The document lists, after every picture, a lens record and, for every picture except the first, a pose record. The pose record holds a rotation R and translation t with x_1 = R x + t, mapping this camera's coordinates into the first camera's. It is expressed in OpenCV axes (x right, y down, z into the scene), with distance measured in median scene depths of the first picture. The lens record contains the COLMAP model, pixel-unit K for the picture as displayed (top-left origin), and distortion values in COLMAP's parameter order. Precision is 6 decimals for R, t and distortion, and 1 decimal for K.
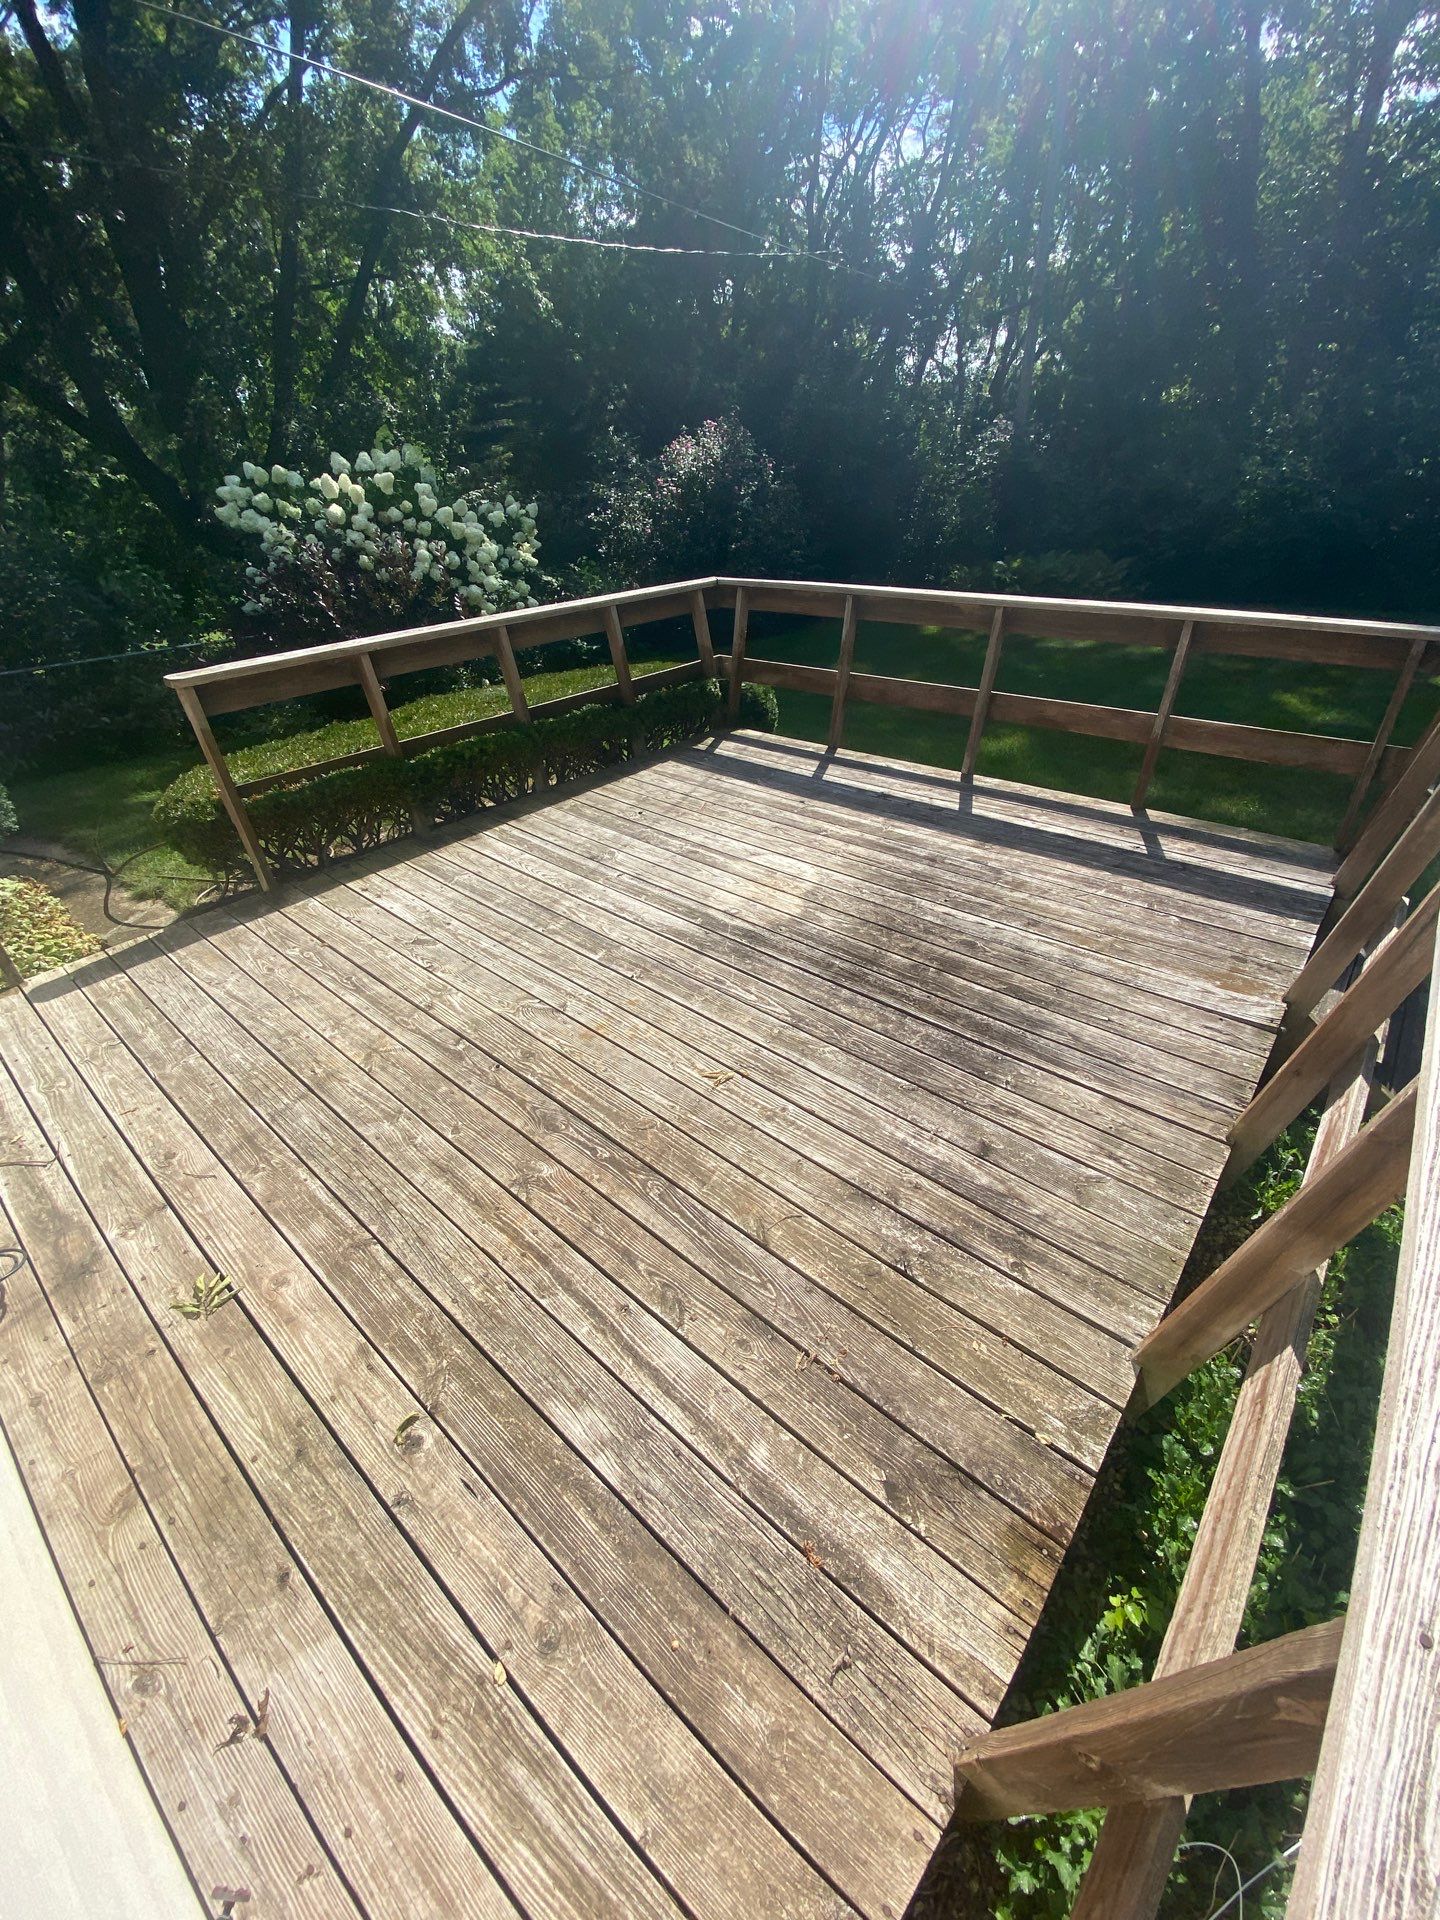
lens RADIAL K [[763.9, 0, 720.0], [0, 763.9, 960.0], [0, 0, 1]] dist [0.022491, -0.020599]
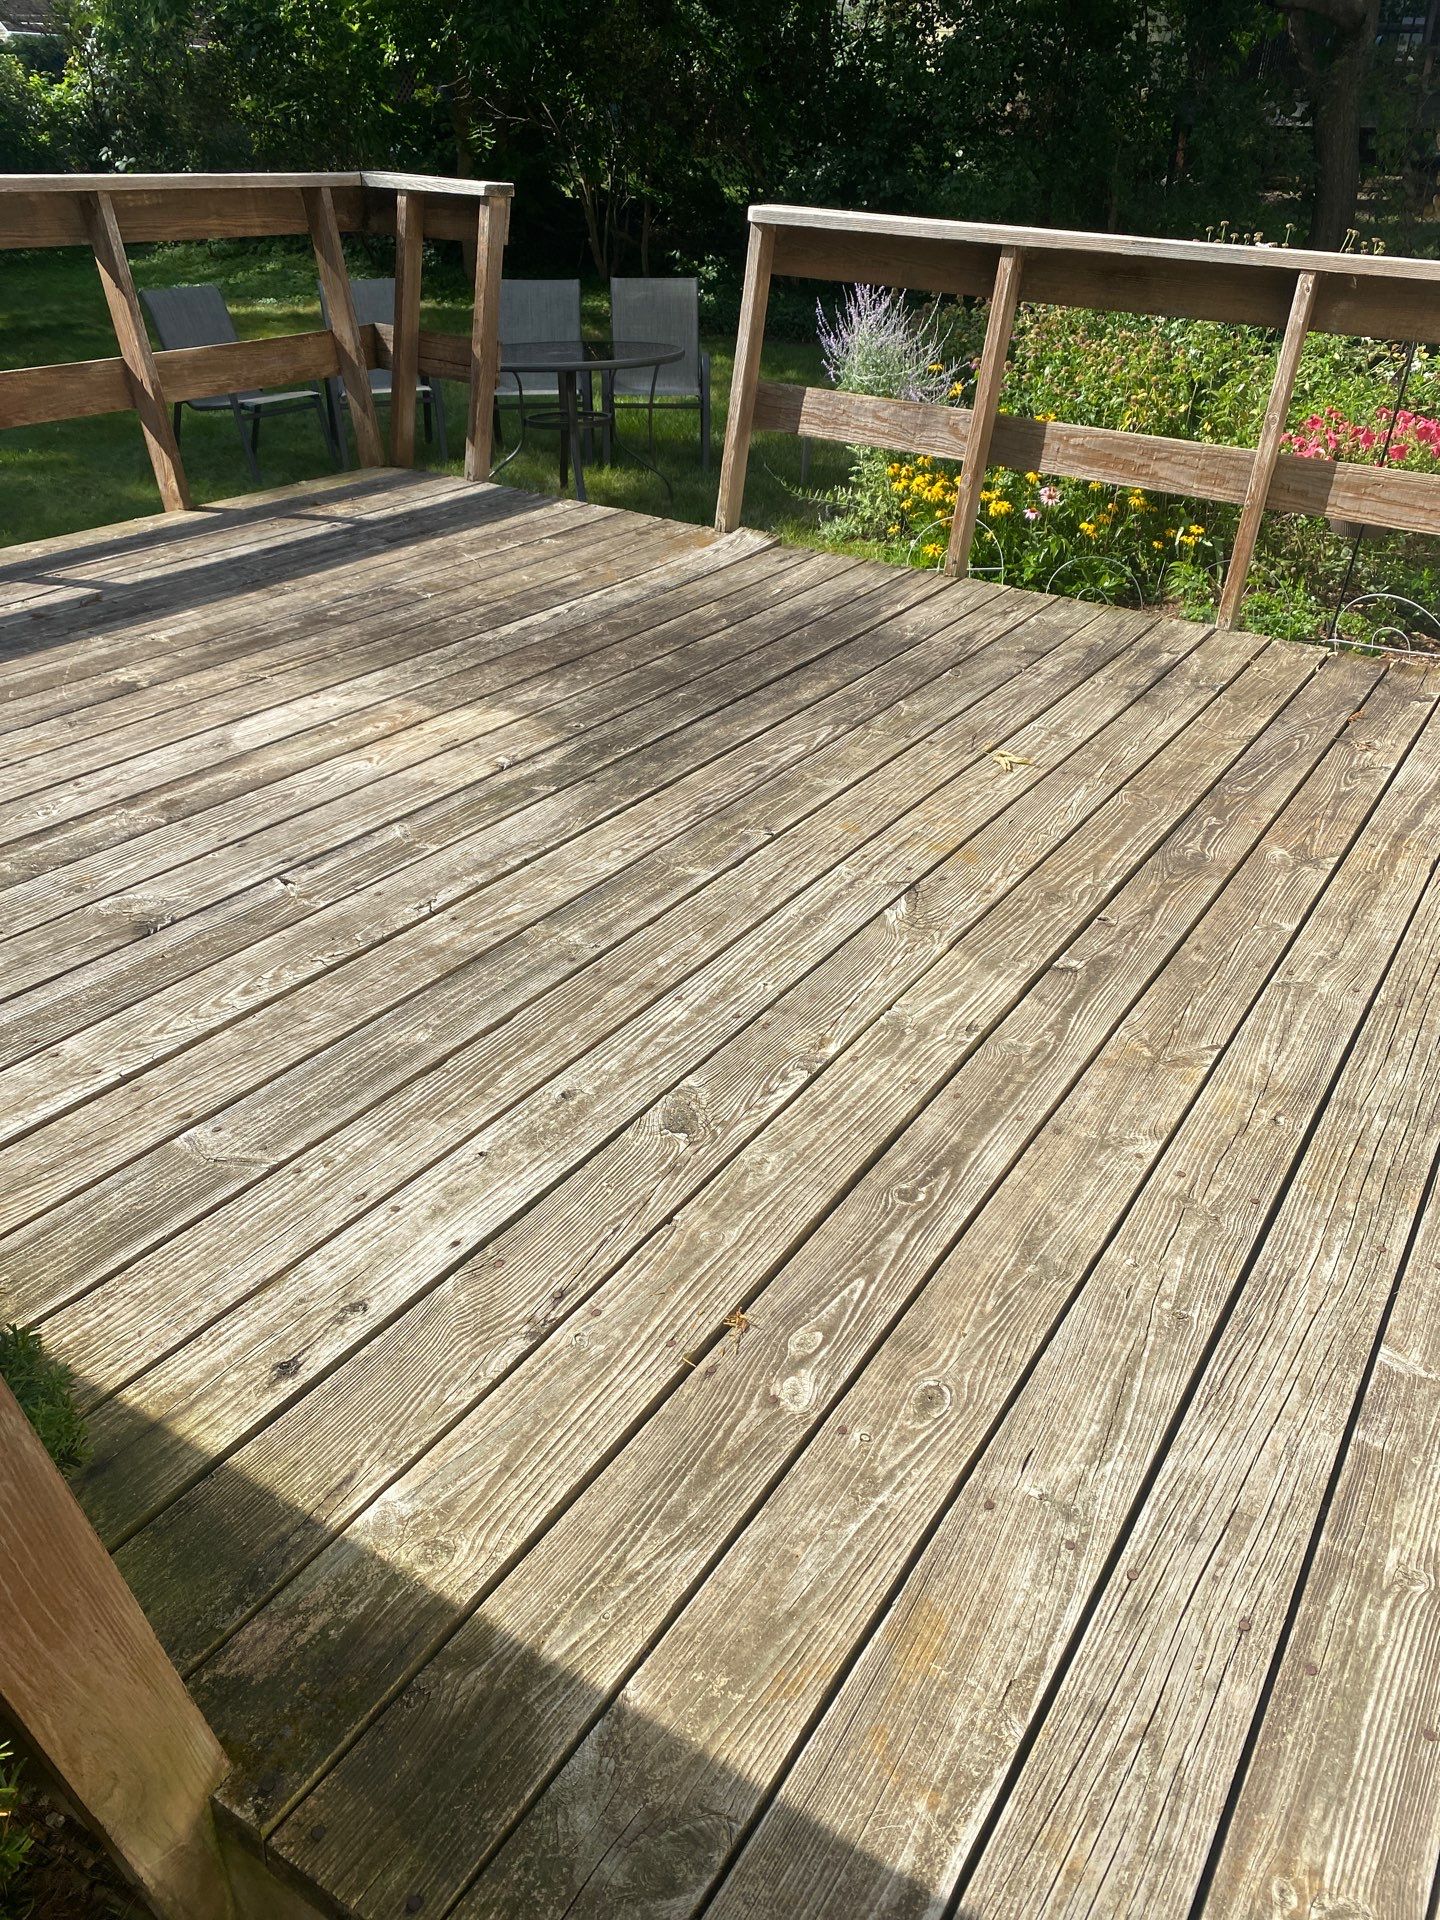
lens RADIAL K [[1435.2, 0, 720.3], [0, 1435.2, 949.7], [0, 0, 1]] dist [0.038221, -0.039836]
pose [[-0.145805, -0.466437, 0.872455, -0.808746], [0.511341, 0.719416, 0.470075, -0.318277], [-0.846919, 0.514661, 0.133614, 0.792798]]
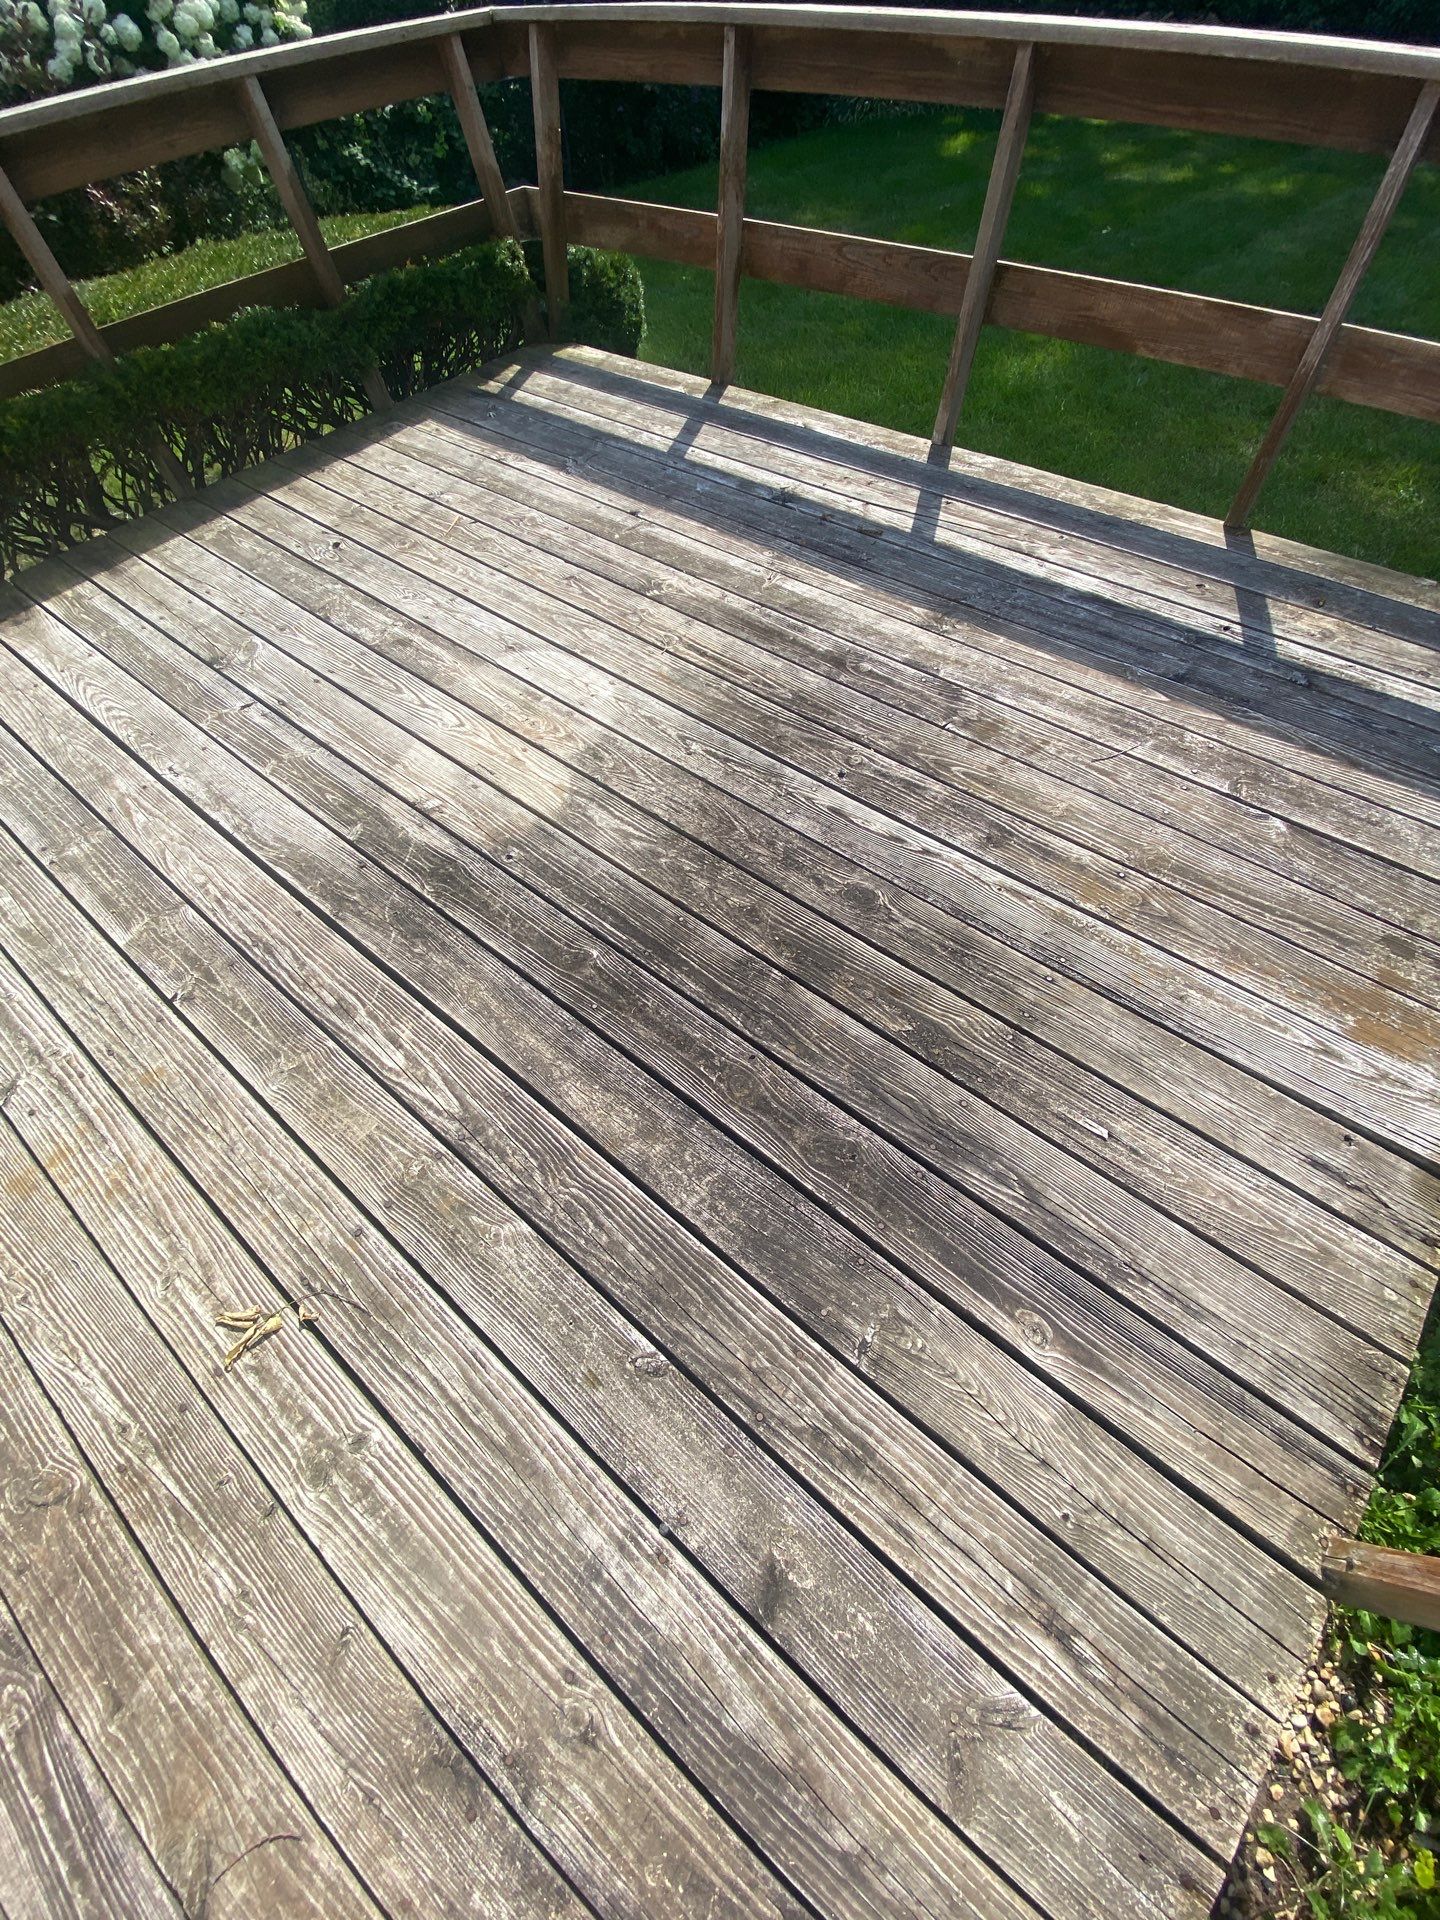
lens RADIAL K [[772.4, 0, 707.1], [0, 772.4, 949.7], [0, 0, 1]] dist [0.013836, -0.016742]
pose [[0.999832, -0.018078, -0.002865, 0.197300], [0.017797, 0.923537, 0.383097, -0.163830], [-0.004280, -0.383084, 0.923704, 0.455988]]
